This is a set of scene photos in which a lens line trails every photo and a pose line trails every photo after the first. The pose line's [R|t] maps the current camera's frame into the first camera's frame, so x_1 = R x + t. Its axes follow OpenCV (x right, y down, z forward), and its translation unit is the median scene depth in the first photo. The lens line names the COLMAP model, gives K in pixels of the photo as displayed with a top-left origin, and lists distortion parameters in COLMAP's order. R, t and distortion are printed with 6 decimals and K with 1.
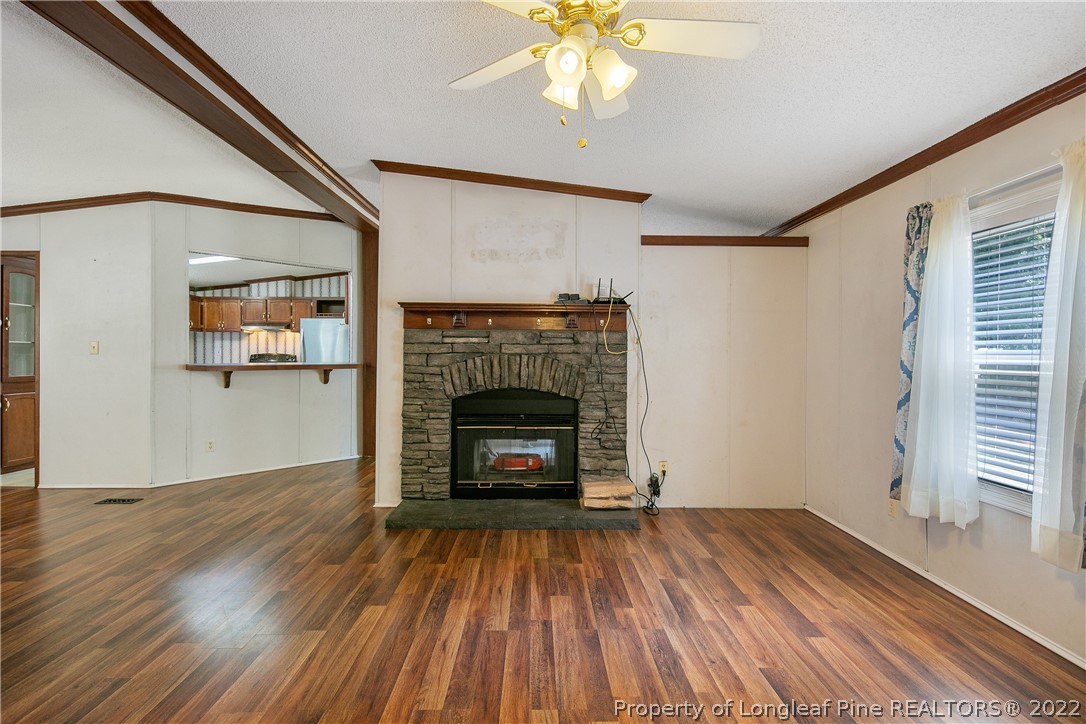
lens RADIAL K [[522.8, 0, 545.3], [0, 522.8, 356.7], [0, 0, 1]] dist [0.005505, -0.007393]
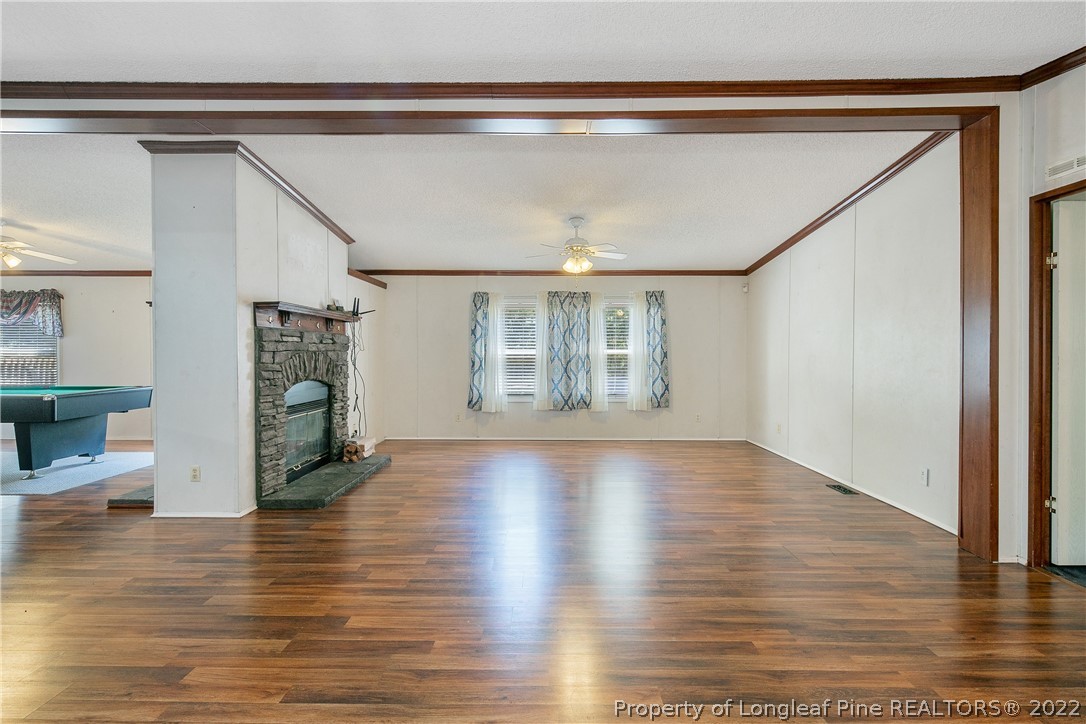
lens RADIAL K [[522.8, 0, 544.9], [0, 522.8, 357.0], [0, 0, 1]] dist [0.005505, -0.007393]
pose [[0.022666, -0.016073, 0.999614, -1.230815], [0.002759, 0.999868, 0.016014, -0.009732], [-0.999739, 0.002395, 0.022708, 0.436389]]
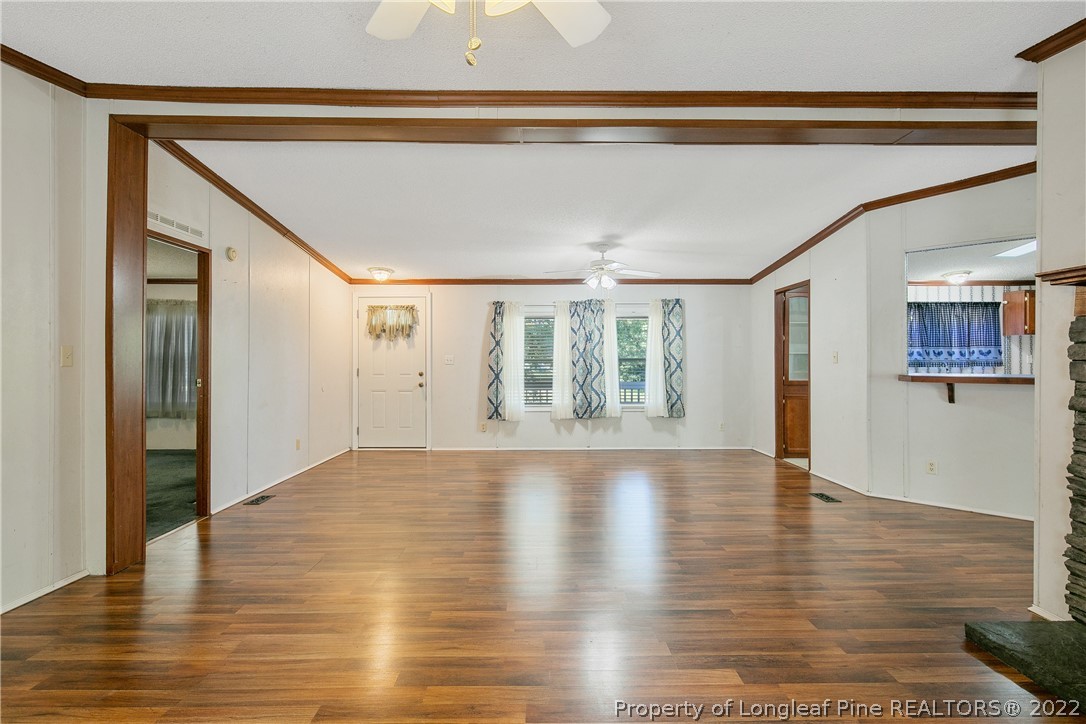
lens RADIAL K [[522.8, 0, 544.6], [0, 522.8, 356.9], [0, 0, 1]] dist [0.005505, -0.007393]
pose [[-0.007774, -0.014100, -0.999870, 0.296315], [-0.003704, 0.999894, -0.014072, 0.000021], [0.999963, 0.003594, -0.007825, 0.431204]]
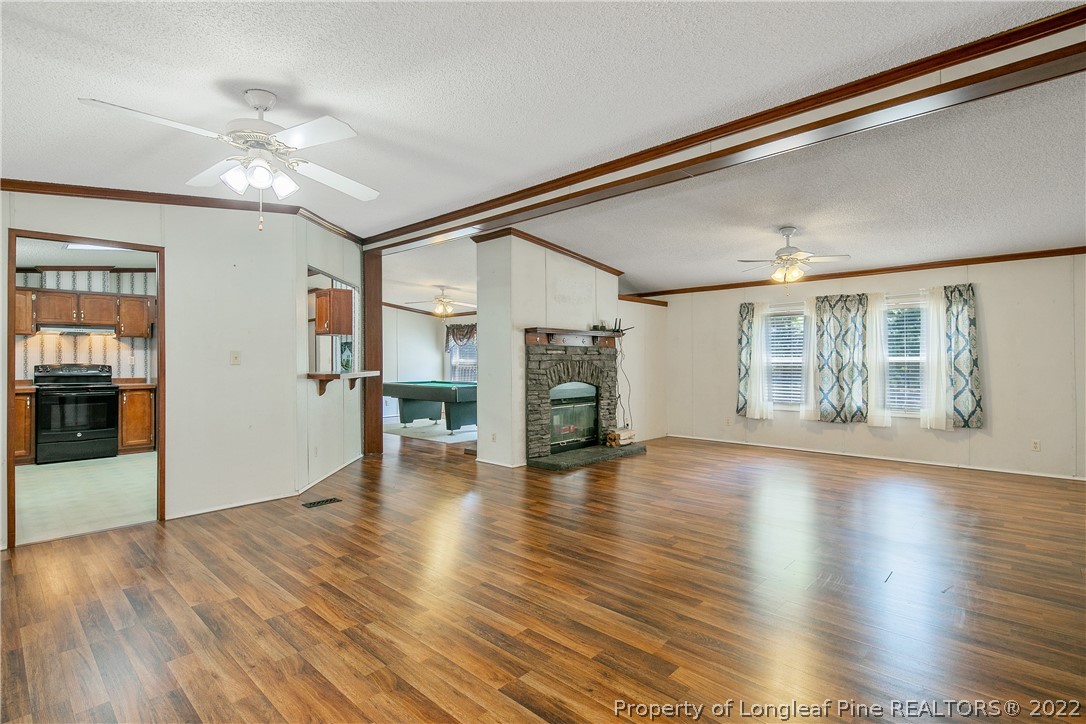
lens RADIAL K [[522.8, 0, 544.6], [0, 522.8, 356.3], [0, 0, 1]] dist [0.005505, -0.007393]
pose [[0.696322, -0.002726, 0.717724, -1.290936], [0.011196, 0.999912, -0.007065, -0.007995], [-0.717642, 0.012955, 0.696291, -0.067962]]
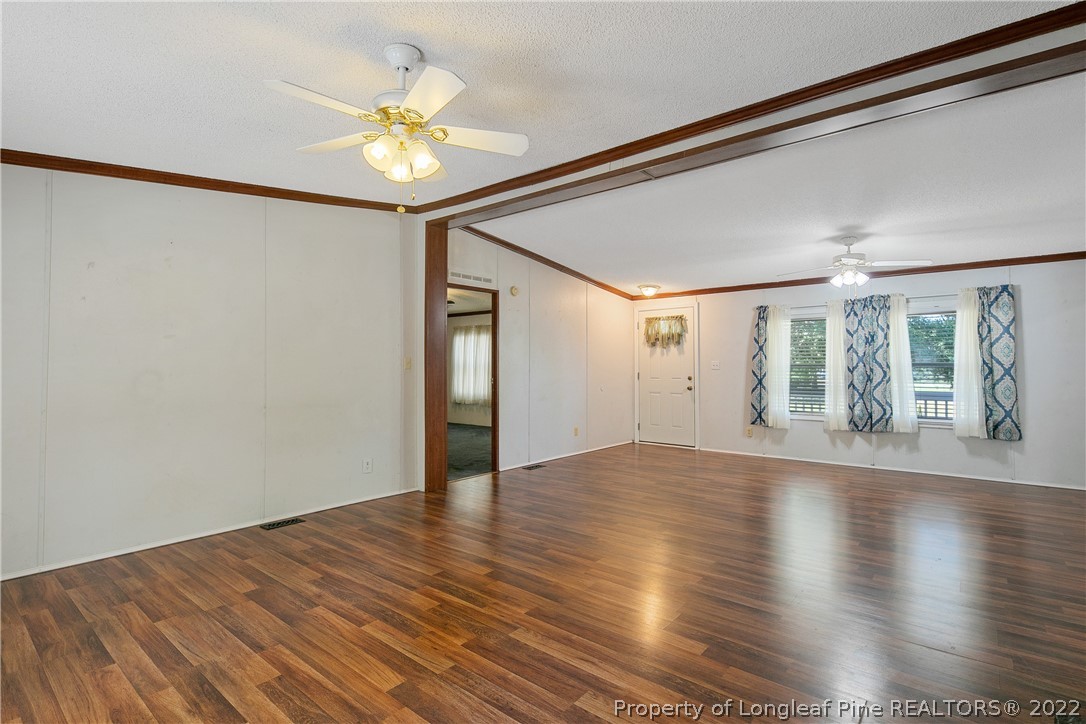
lens RADIAL K [[522.8, 0, 541.4], [0, 522.8, 357.1], [0, 0, 1]] dist [0.005505, -0.007393]
pose [[-0.656936, -0.019406, -0.753697, 0.328025], [-0.007524, 0.999788, -0.019184, -0.001631], [0.753909, -0.006932, -0.656942, 0.838530]]
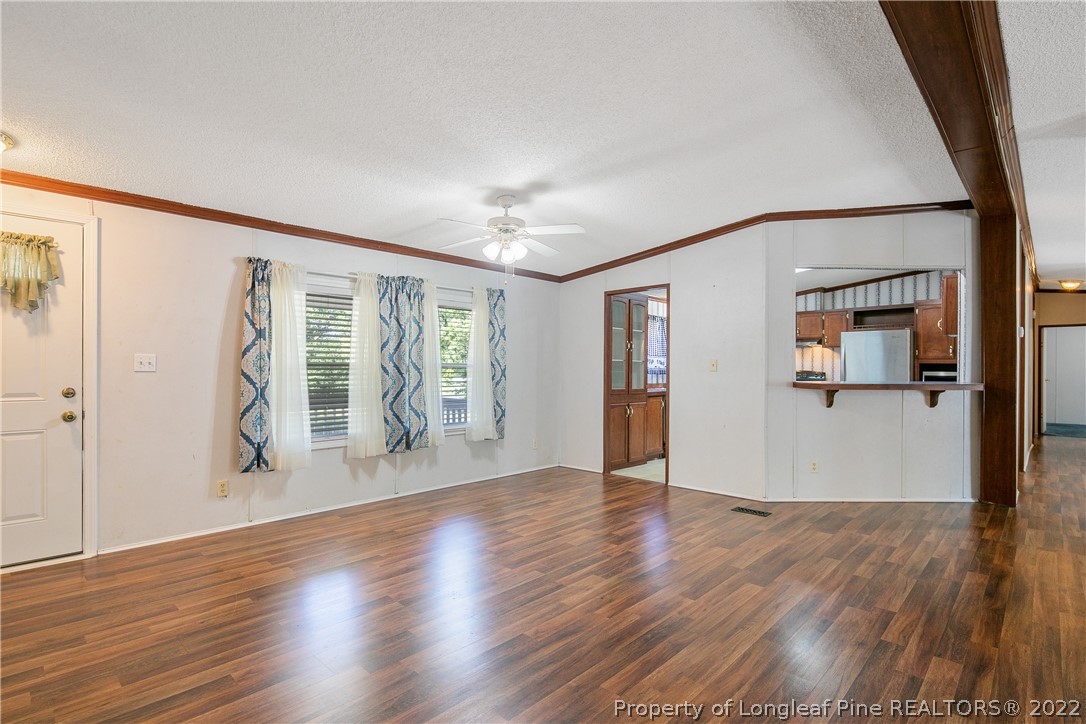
lens RADIAL K [[522.8, 0, 540.2], [0, 522.8, 373.9], [0, 0, 1]] dist [0.005505, -0.007393]
pose [[0.705124, 0.005977, -0.709059, -0.377833], [-0.004971, 0.999982, 0.003486, -0.001472], [0.709067, 0.001067, 0.705140, -0.043941]]
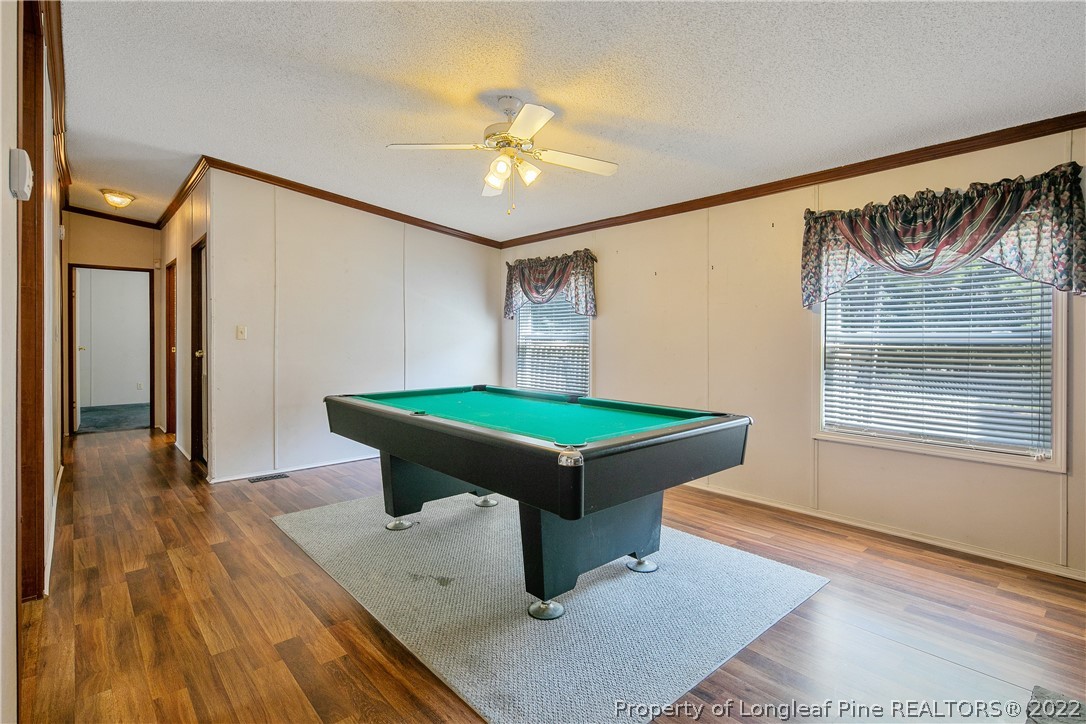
lens RADIAL K [[522.8, 0, 552.7], [0, 522.8, 332.7], [0, 0, 1]] dist [0.005505, -0.007393]
pose [[0.749847, -0.000870, 0.661610, -0.415907], [0.005774, 0.999970, -0.005229, -0.008373], [-0.661586, 0.007741, 0.749830, 1.226879]]
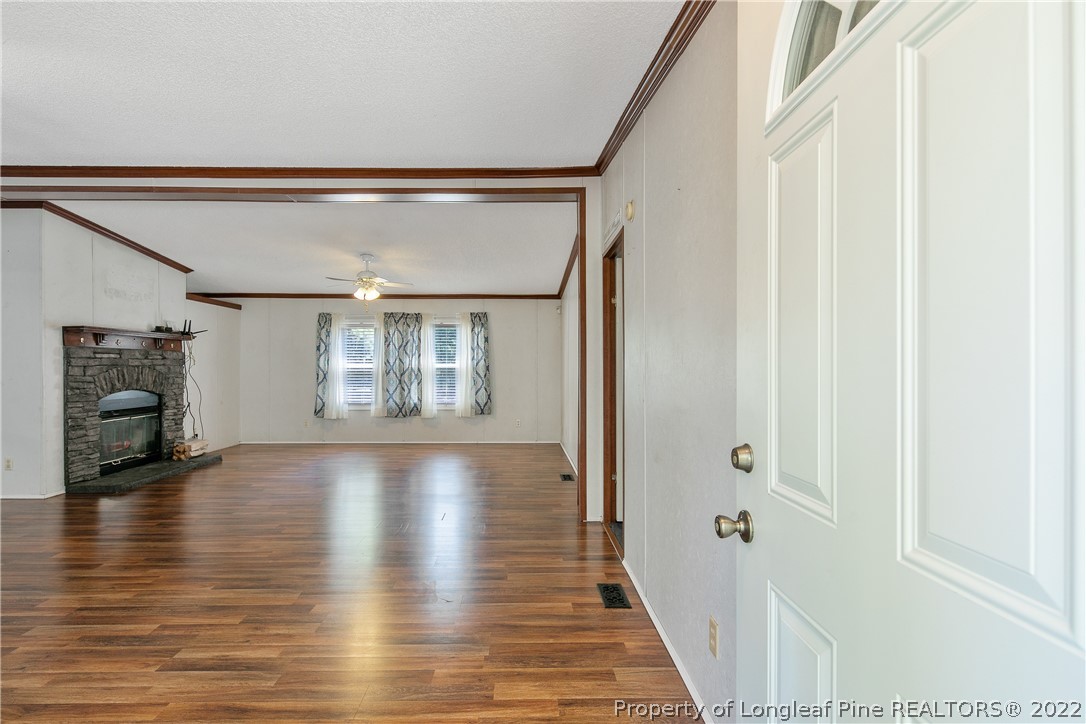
lens RADIAL K [[522.8, 0, 533.8], [0, 522.8, 369.4], [0, 0, 1]] dist [0.005505, -0.007393]
pose [[-0.014796, -0.014487, 0.999786, -1.490063], [0.003193, 0.999889, 0.014536, -0.012393], [-0.999885, 0.003407, -0.014748, -0.068895]]
